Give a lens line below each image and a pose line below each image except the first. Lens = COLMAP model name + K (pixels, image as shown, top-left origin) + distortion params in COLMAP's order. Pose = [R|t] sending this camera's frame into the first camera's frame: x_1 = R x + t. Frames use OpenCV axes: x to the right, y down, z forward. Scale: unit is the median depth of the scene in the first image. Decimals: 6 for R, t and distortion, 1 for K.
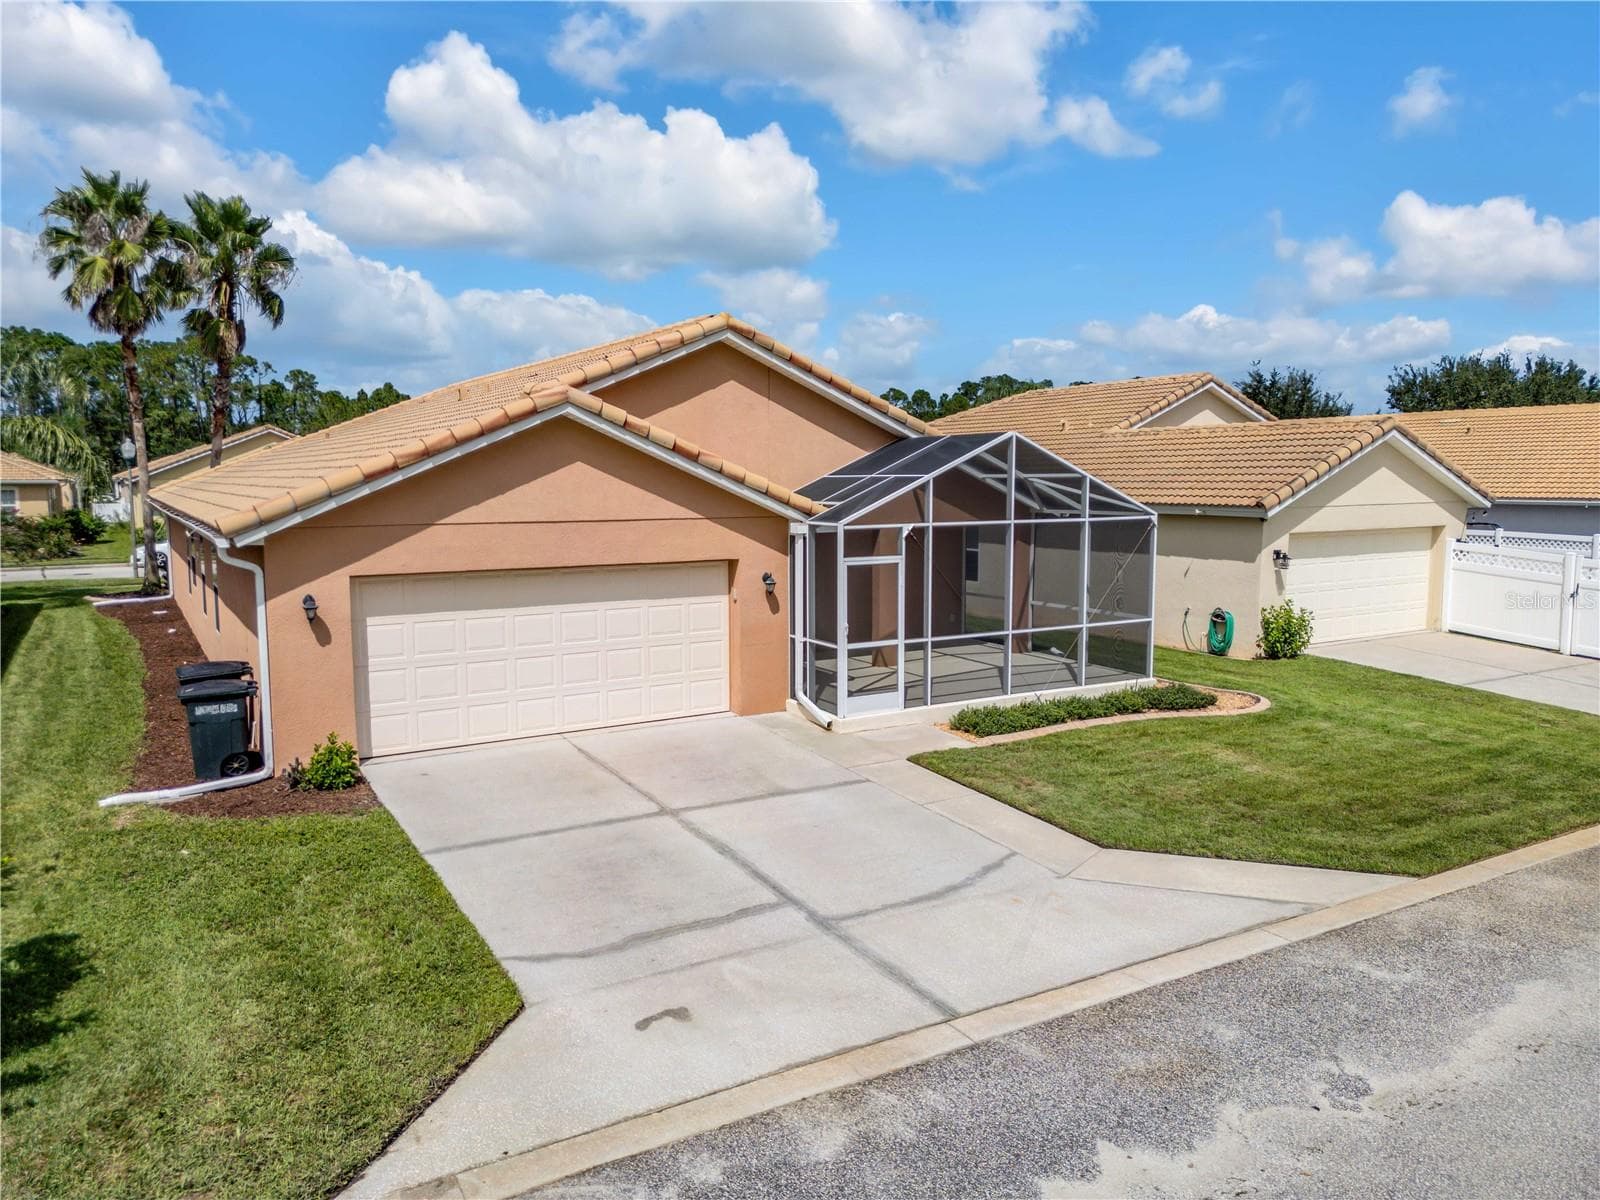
lens RADIAL K [[1094.8, 0, 800.0], [0, 1094.8, 600.0], [0, 0, 1]] dist [0.037432, -0.022714]
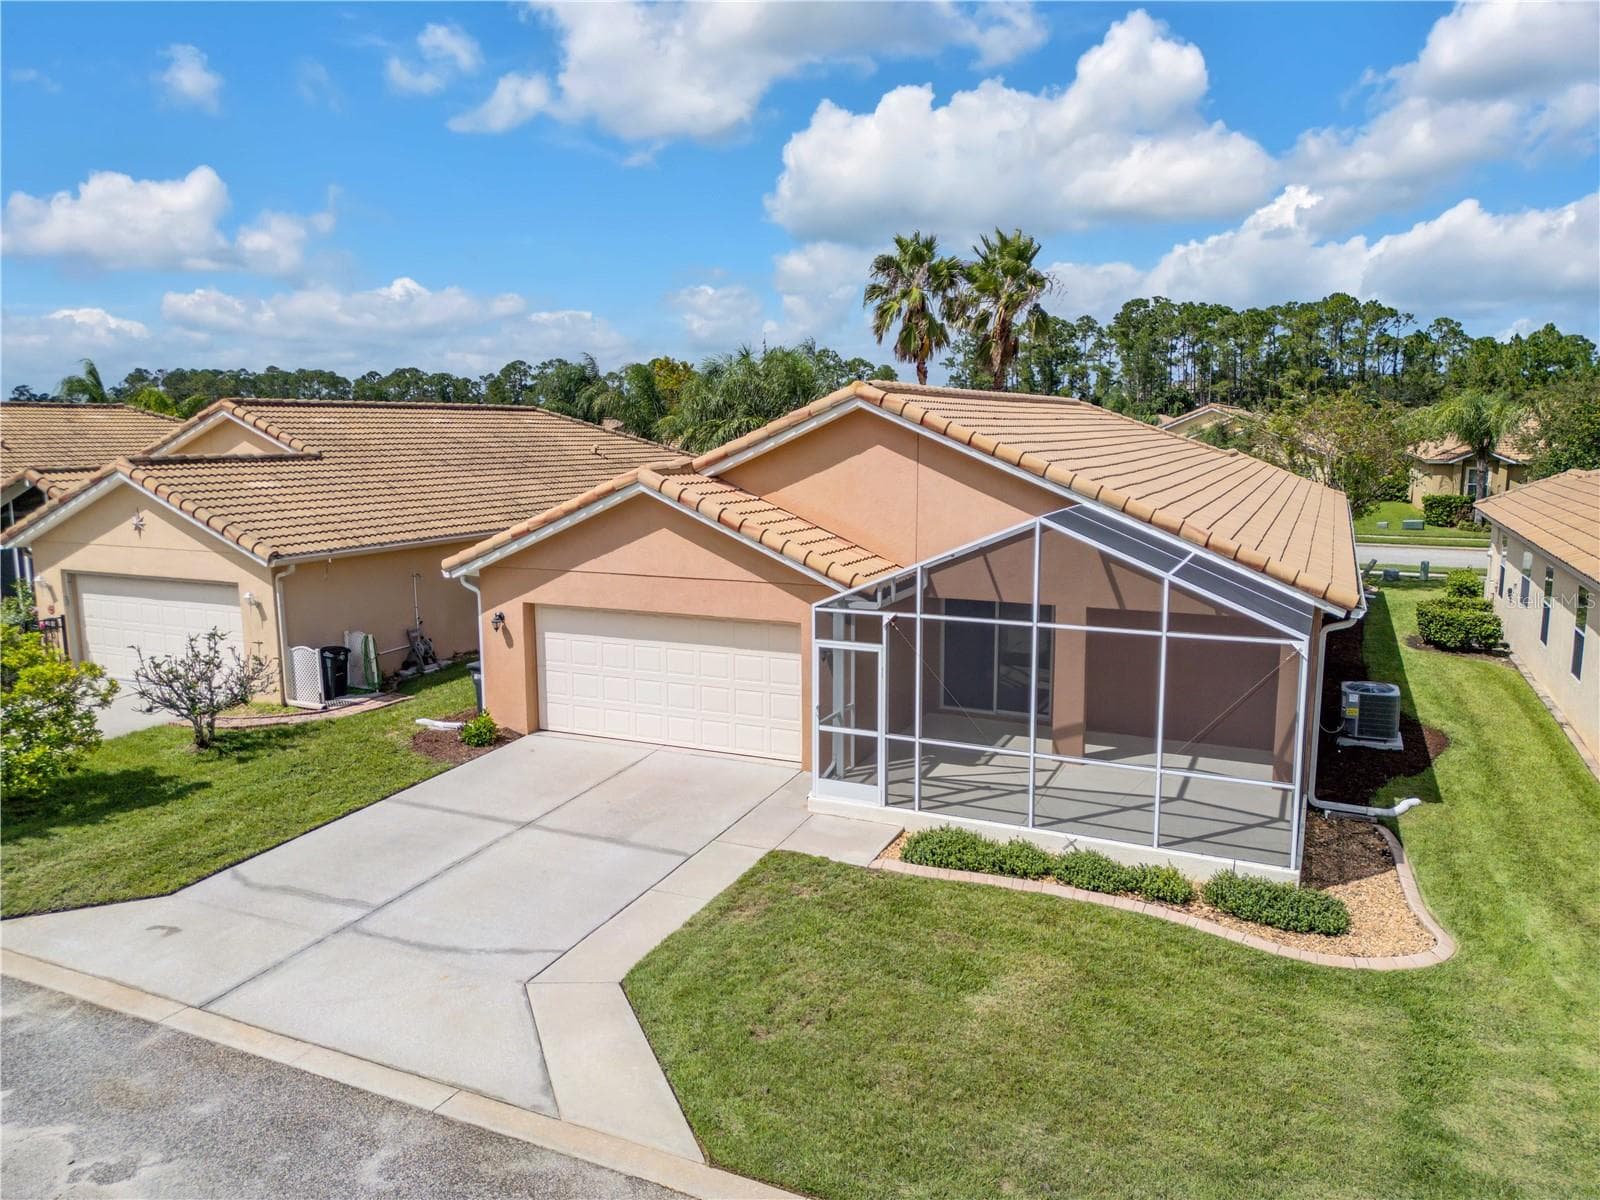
lens RADIAL K [[1094.8, 0, 800.0], [0, 1094.8, 600.0], [0, 0, 1]] dist [0.037432, -0.022714]
pose [[0.577044, 0.122407, -0.807488, 1.000157], [-0.088606, 0.992252, 0.087096, -0.191551], [0.811892, 0.021290, 0.583419, 0.487572]]
